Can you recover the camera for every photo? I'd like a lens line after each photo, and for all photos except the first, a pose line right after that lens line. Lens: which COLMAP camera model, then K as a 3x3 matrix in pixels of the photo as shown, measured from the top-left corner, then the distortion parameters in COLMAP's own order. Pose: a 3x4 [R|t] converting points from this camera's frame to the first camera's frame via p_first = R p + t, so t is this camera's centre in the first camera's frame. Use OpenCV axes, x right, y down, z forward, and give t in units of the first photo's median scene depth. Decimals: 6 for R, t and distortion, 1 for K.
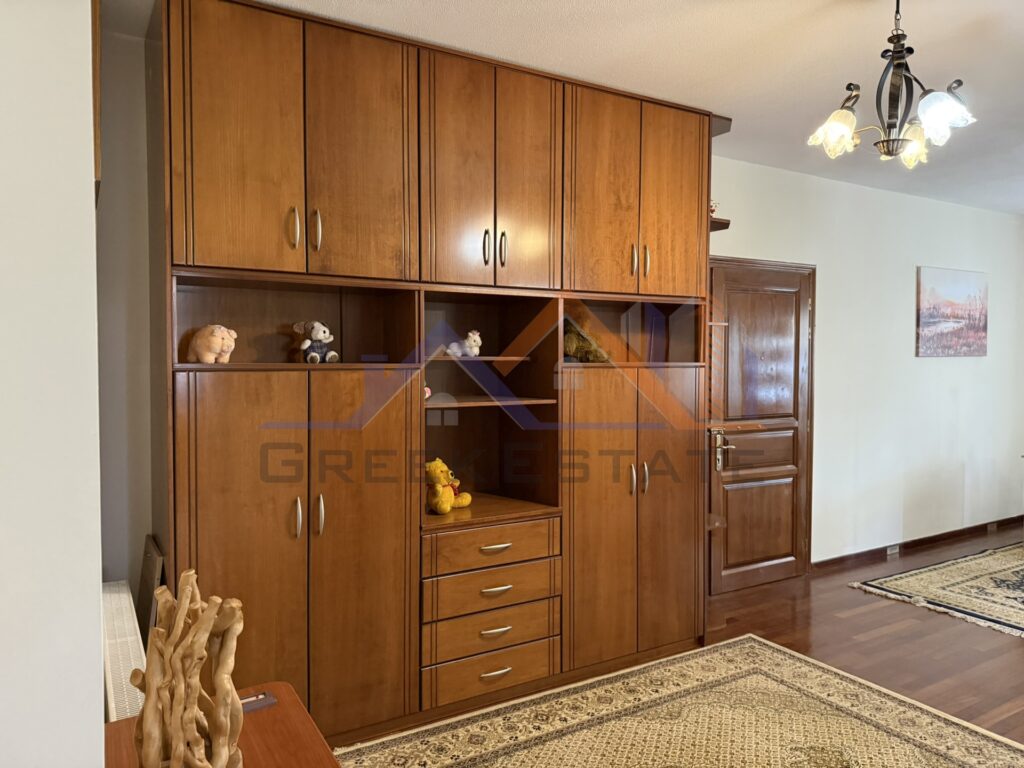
lens RADIAL K [[713.0, 0, 491.4], [0, 713.0, 383.5], [0, 0, 1]] dist [0.048726, -0.069158]
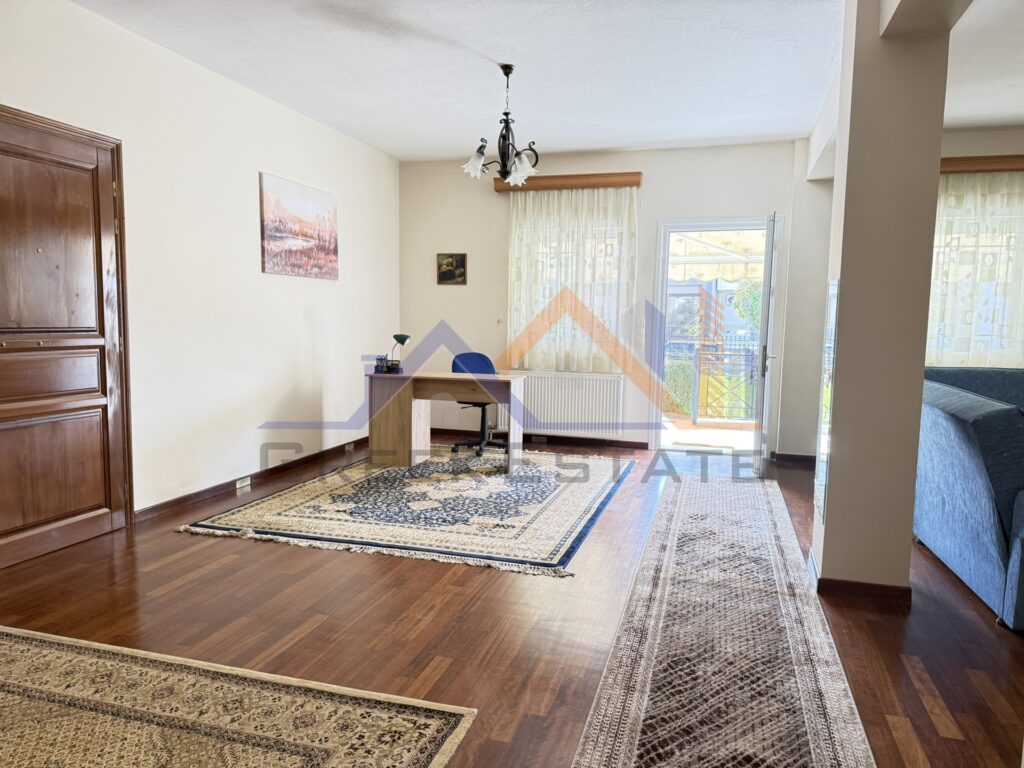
lens RADIAL K [[713.0, 0, 528.5], [0, 713.0, 400.9], [0, 0, 1]] dist [0.048726, -0.069158]
pose [[0.706905, -0.066882, 0.704139, 0.289848], [0.005887, 0.996041, 0.088698, 0.079764], [-0.707284, -0.058556, 0.704501, 0.167307]]
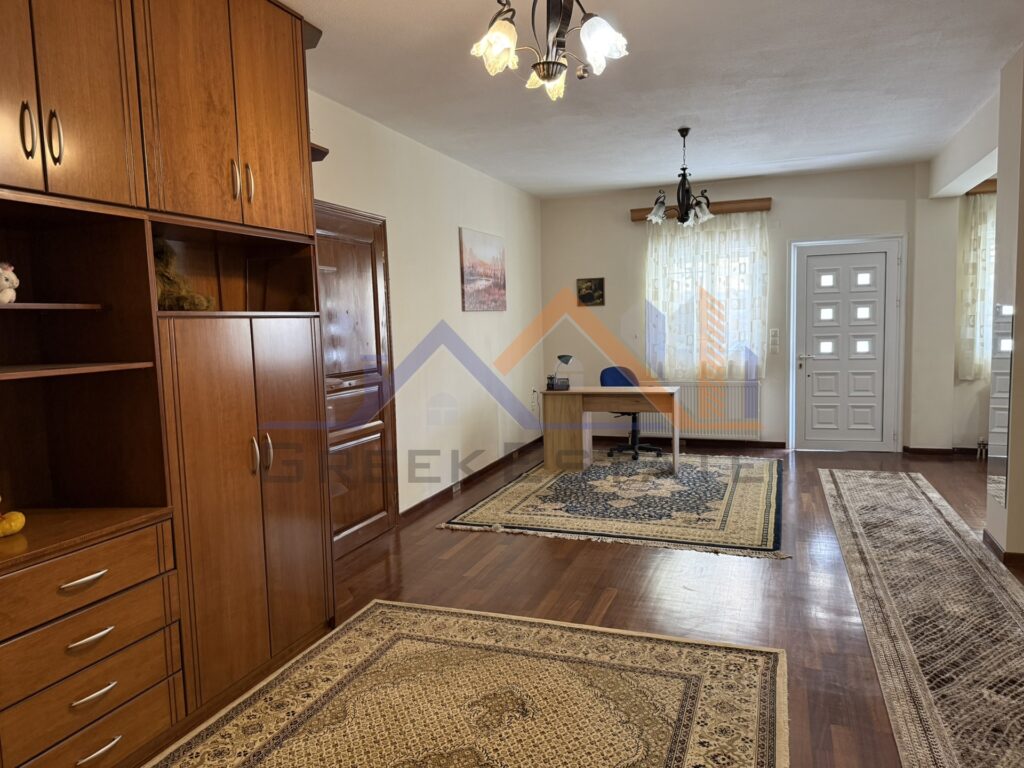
lens RADIAL K [[713.0, 0, 508.6], [0, 713.0, 392.9], [0, 0, 1]] dist [0.048726, -0.069158]
pose [[0.768595, -0.088890, 0.633529, -0.091970], [0.053531, 0.995763, 0.074772, 0.017941], [-0.637491, -0.023556, 0.770097, 0.189942]]
